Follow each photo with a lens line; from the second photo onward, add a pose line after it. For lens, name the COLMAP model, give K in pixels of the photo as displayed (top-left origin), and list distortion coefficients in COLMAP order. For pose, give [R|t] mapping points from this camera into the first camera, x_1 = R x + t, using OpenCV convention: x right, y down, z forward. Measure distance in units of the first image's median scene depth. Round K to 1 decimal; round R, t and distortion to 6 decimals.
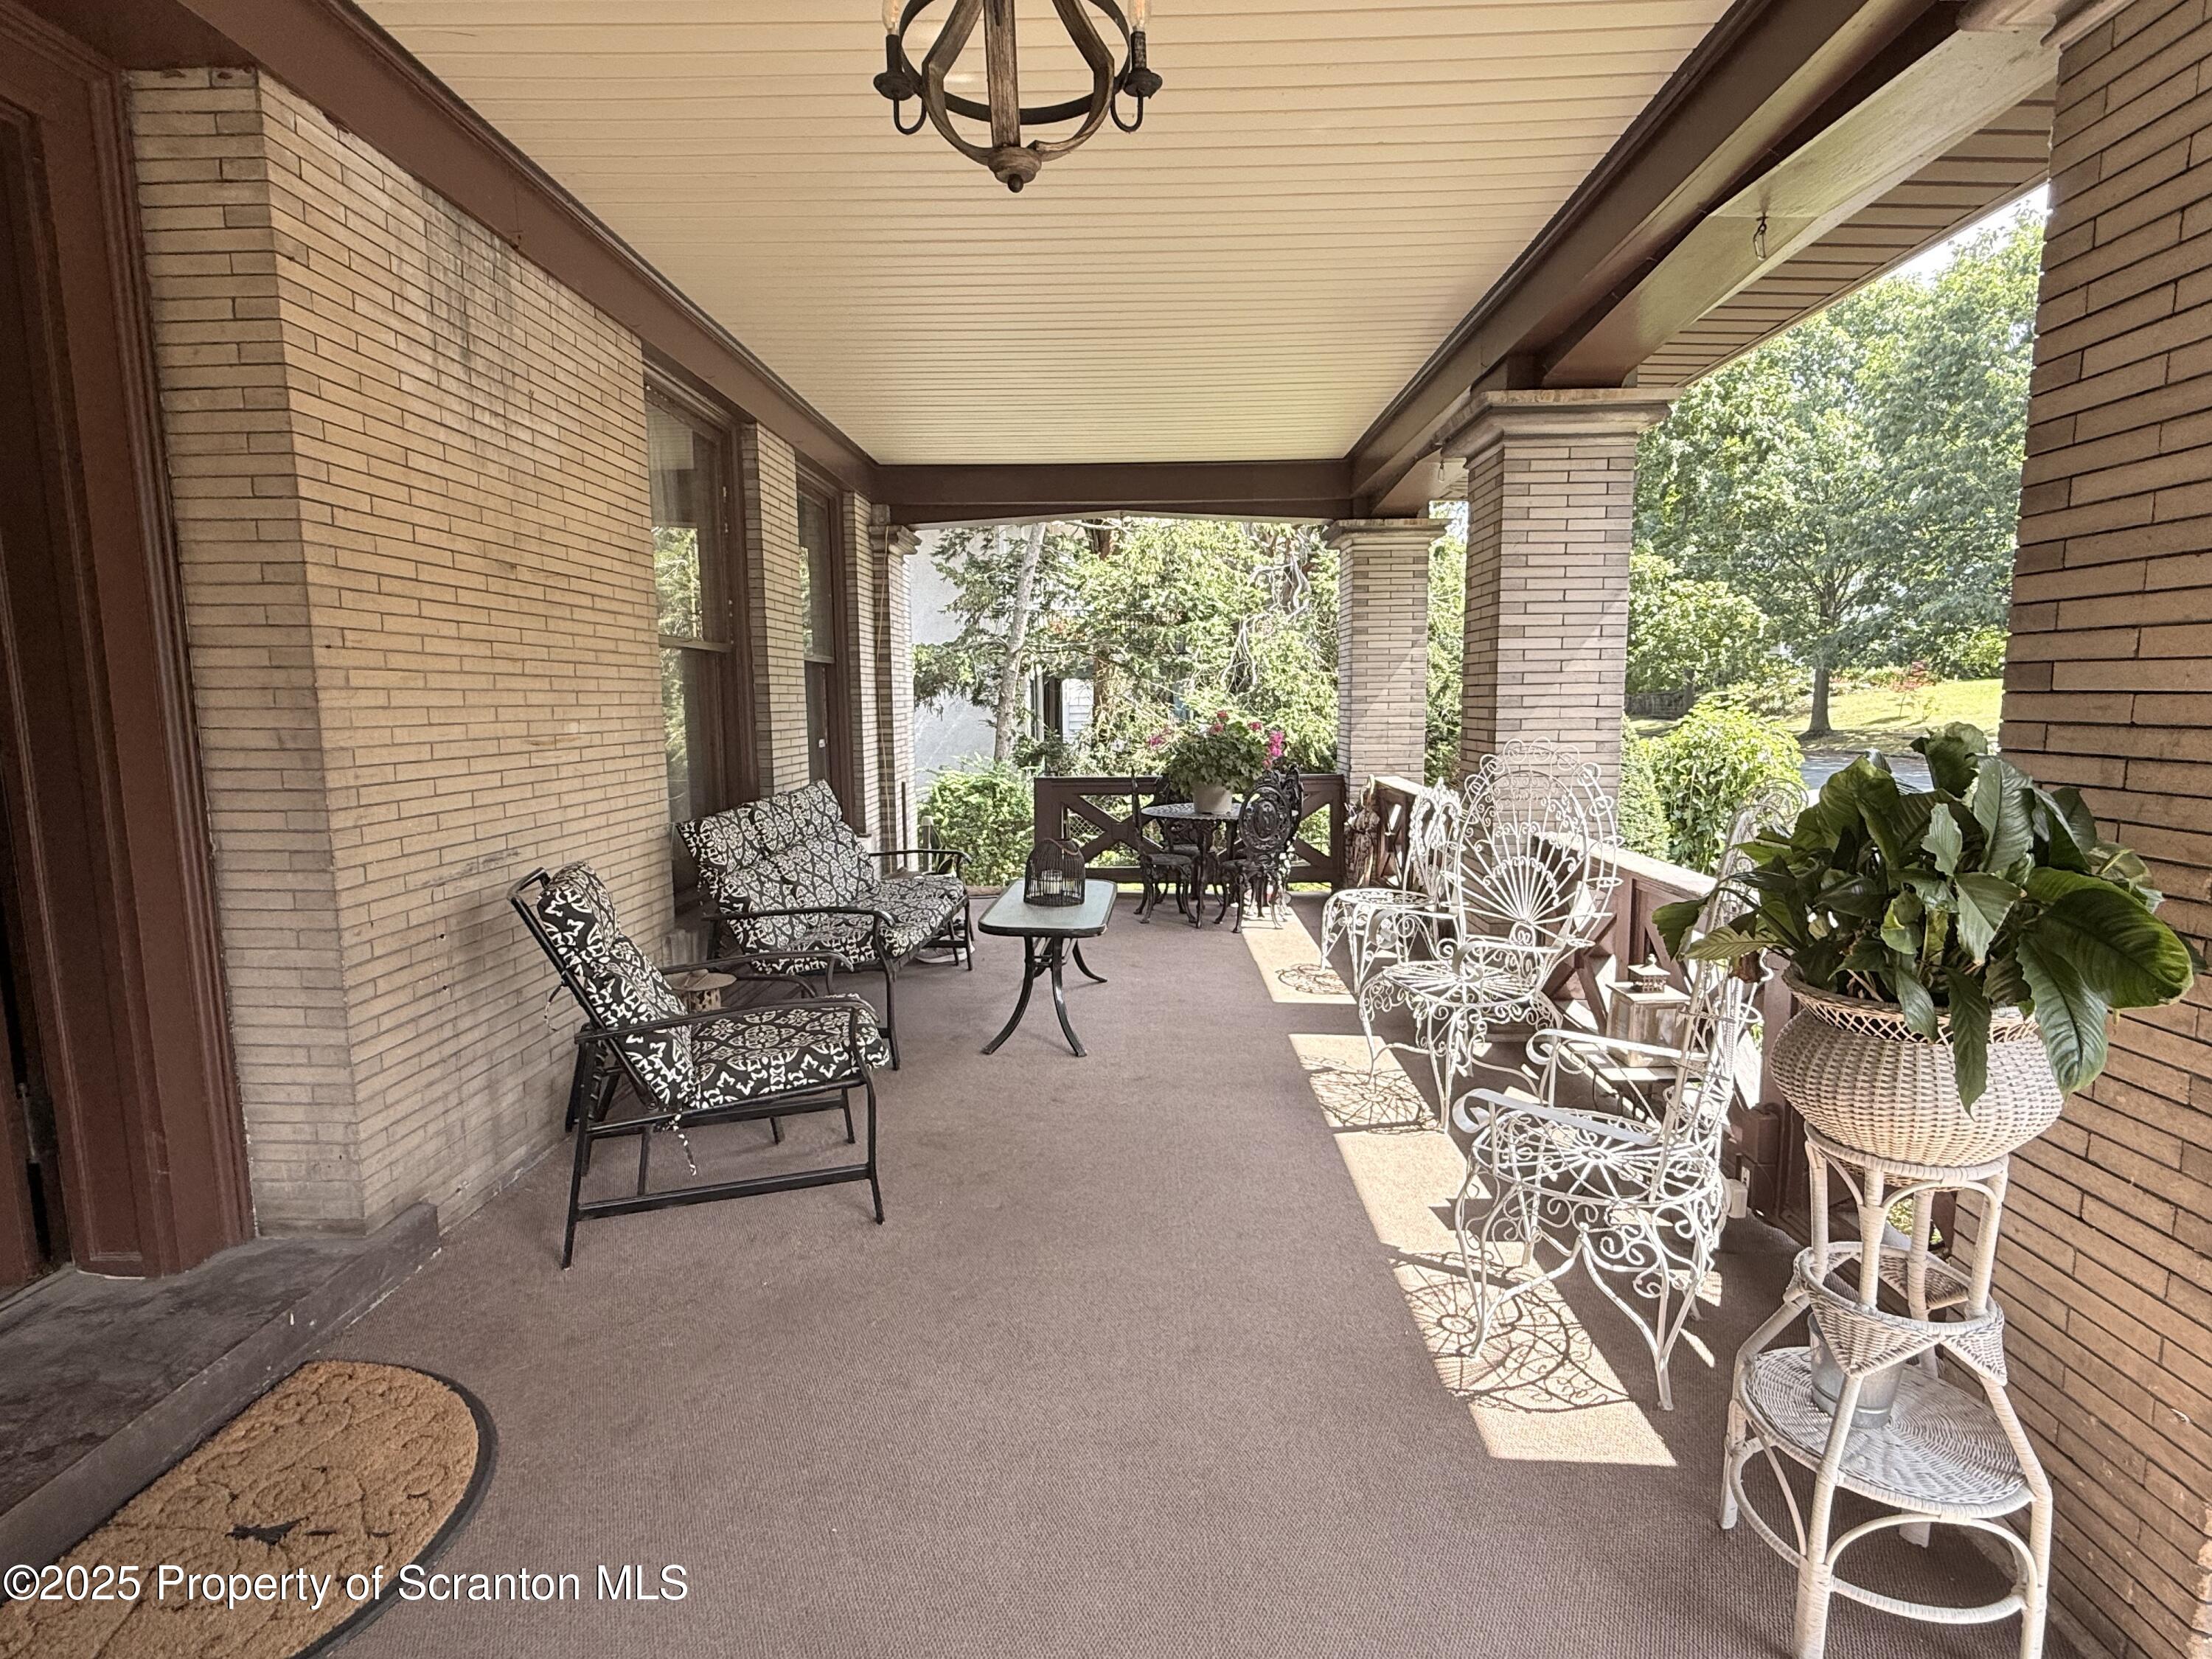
lens RADIAL K [[1132.5, 0, 1106.8], [0, 1132.5, 833.4], [0, 0, 1]] dist [-0.000062, -0.000224]
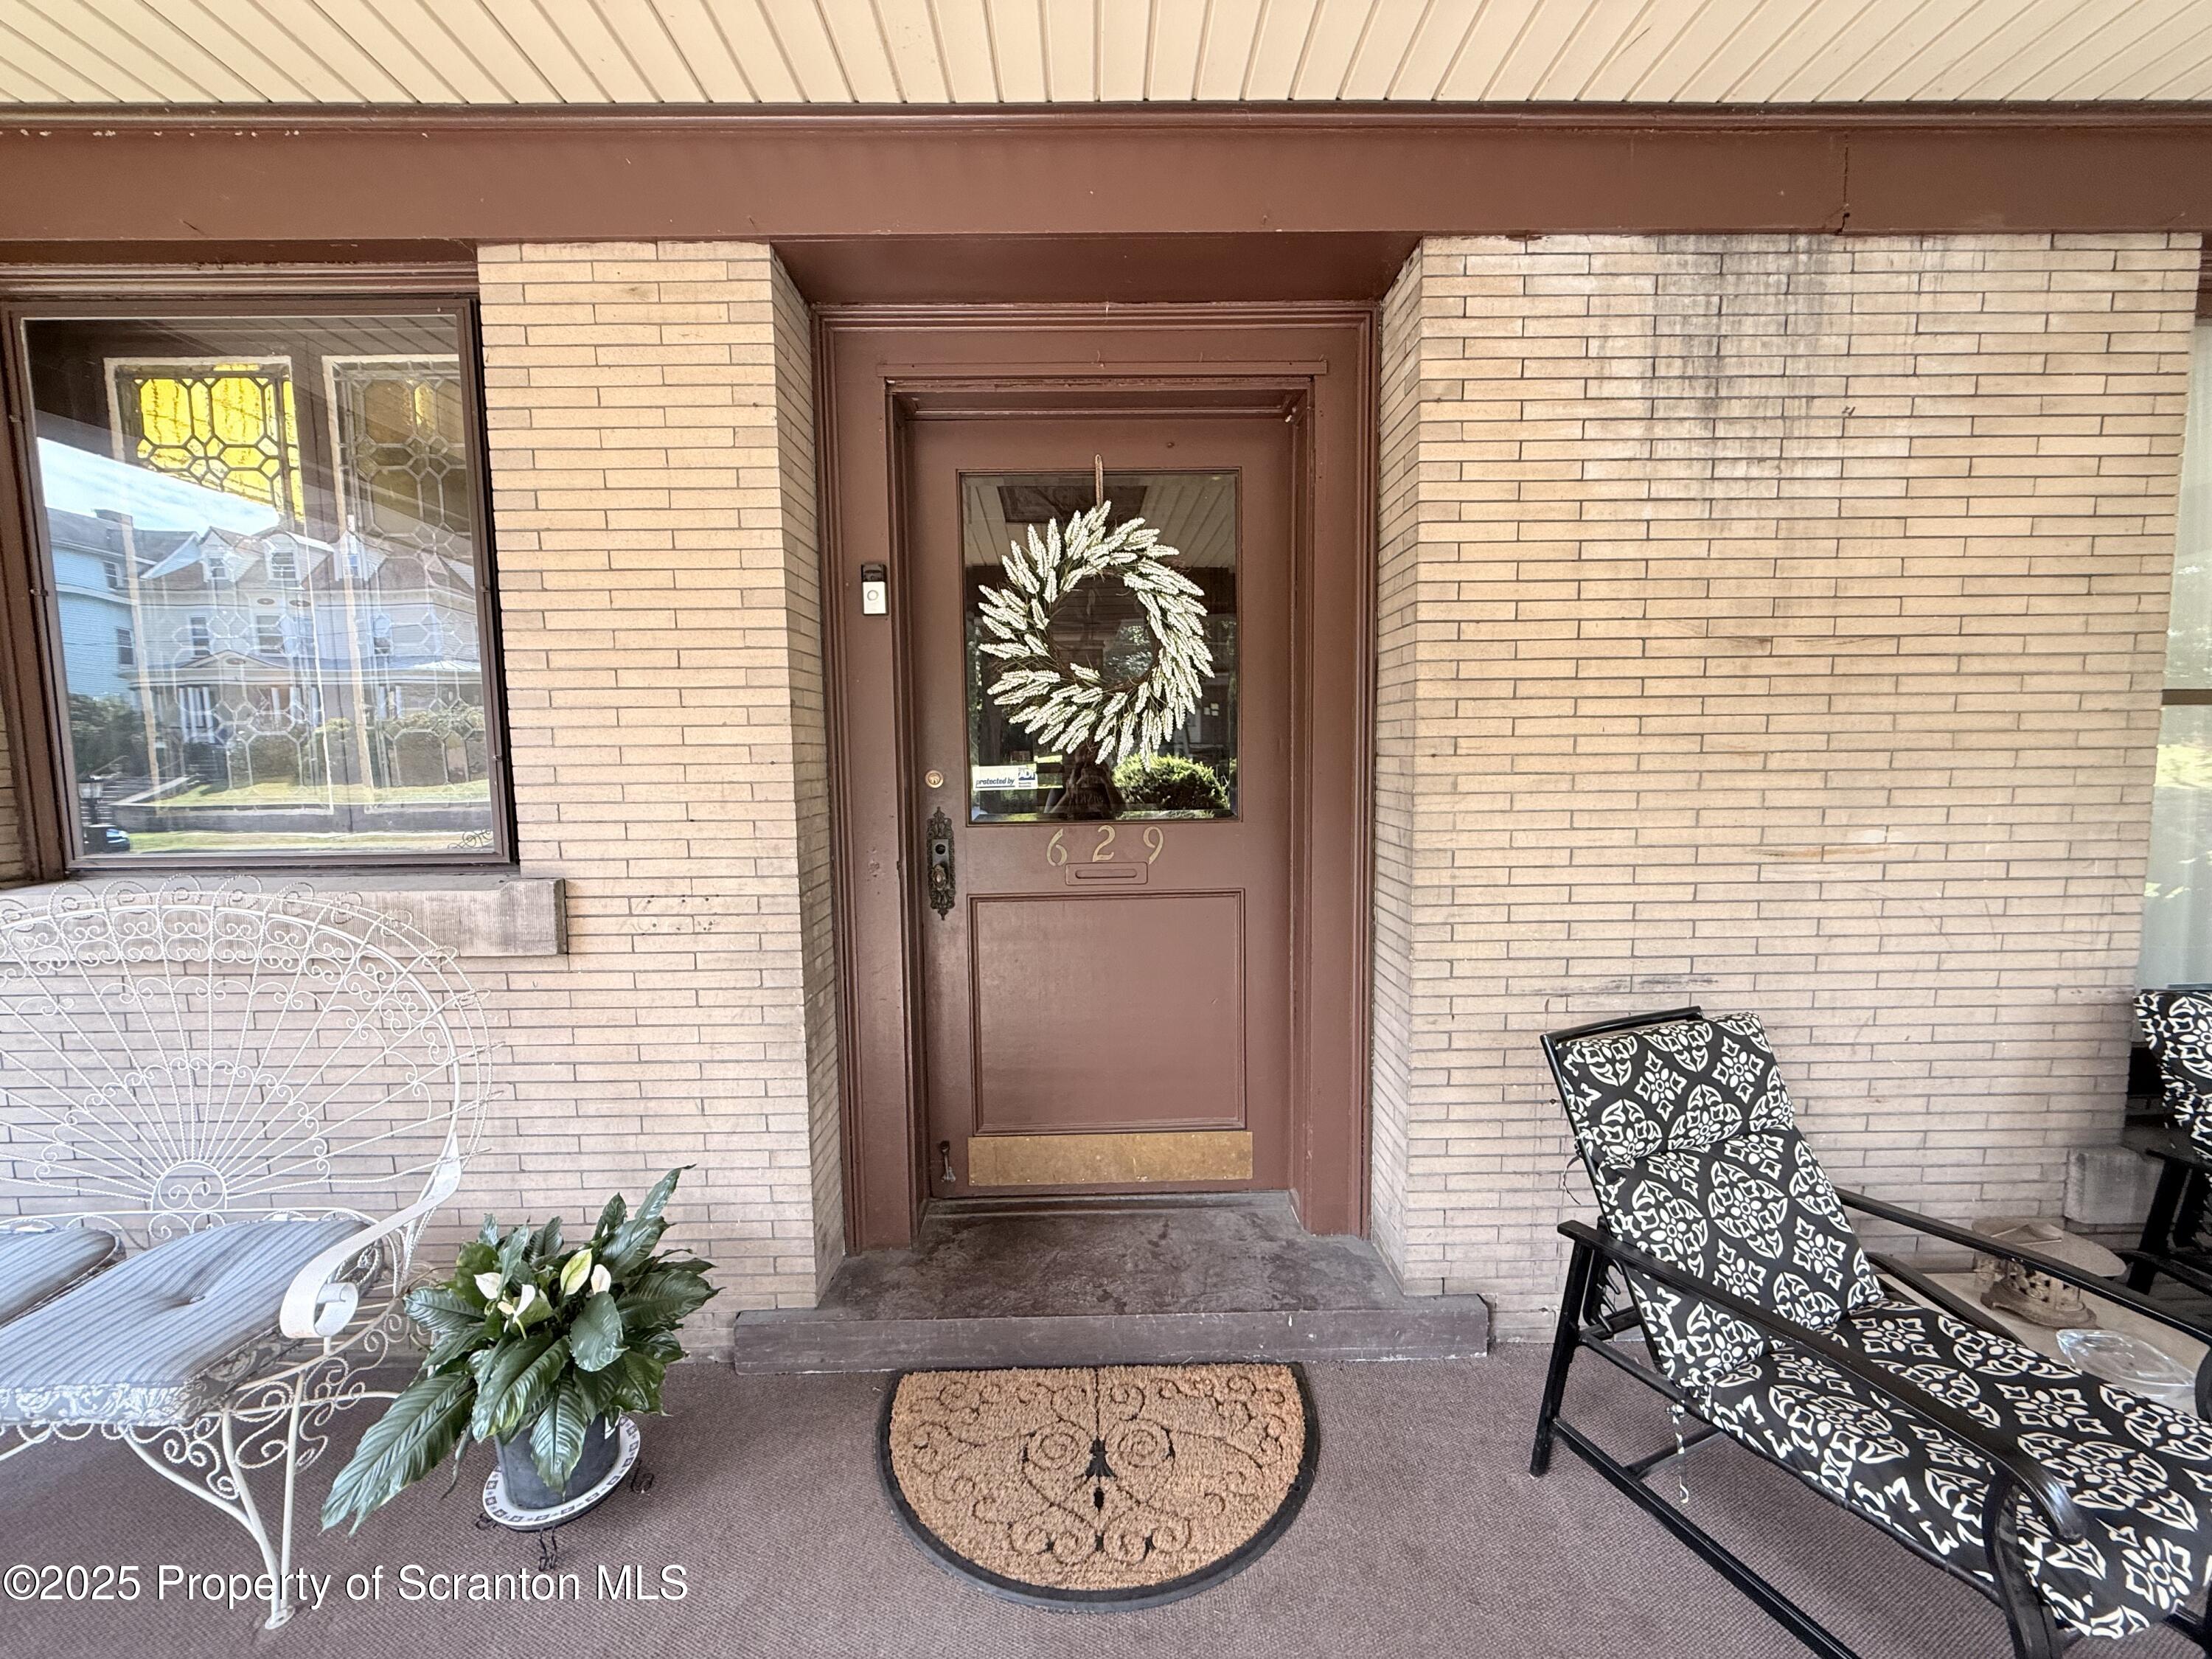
lens RADIAL K [[880.1, 0, 1099.1], [0, 880.1, 832.3], [0, 0, 1]] dist [0.000497, -0.000361]
pose [[0.044490, 0.095036, -0.994479, 0.118057], [-0.107333, 0.990157, 0.089821, -0.115683], [0.993227, 0.102744, 0.054253, 0.560165]]
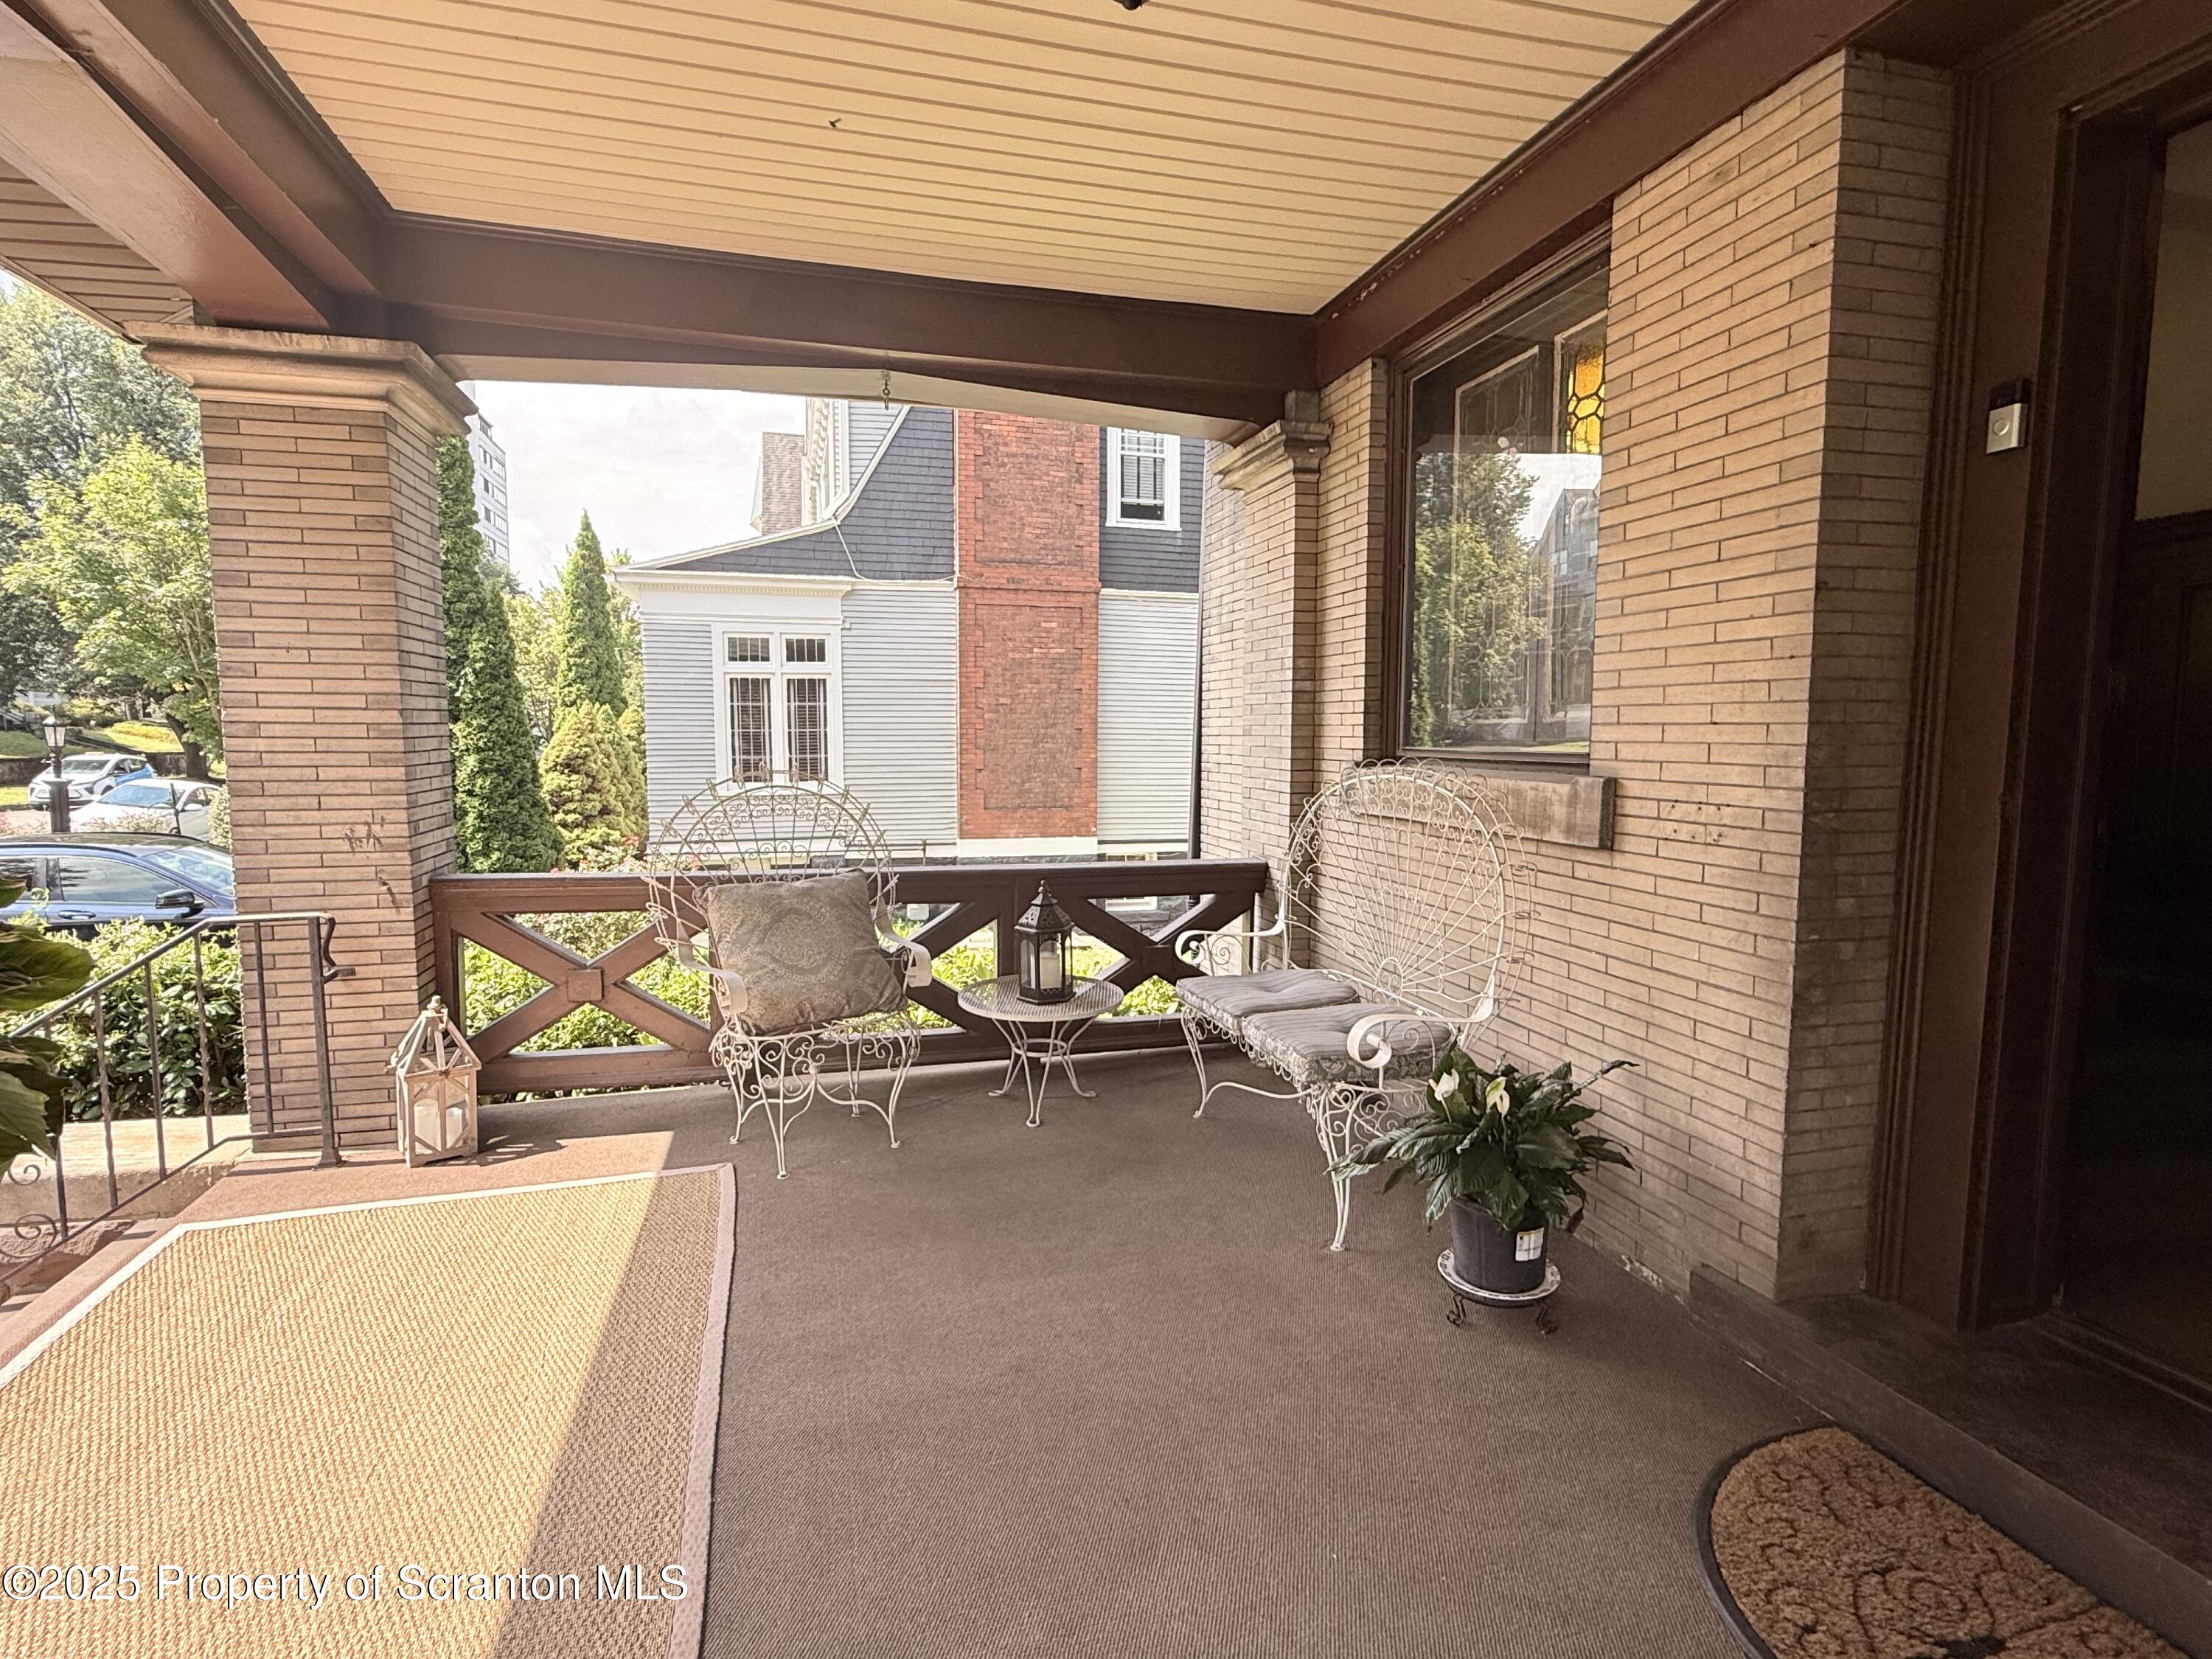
lens RADIAL K [[1132.5, 0, 1105.4], [0, 1132.5, 834.2], [0, 0, 1]] dist [-0.000062, -0.000224]
pose [[-0.956951, 0.029914, -0.288703, 0.089115], [-0.031157, 0.978340, 0.204647, -0.104857], [0.288571, 0.204832, -0.935292, 0.967369]]
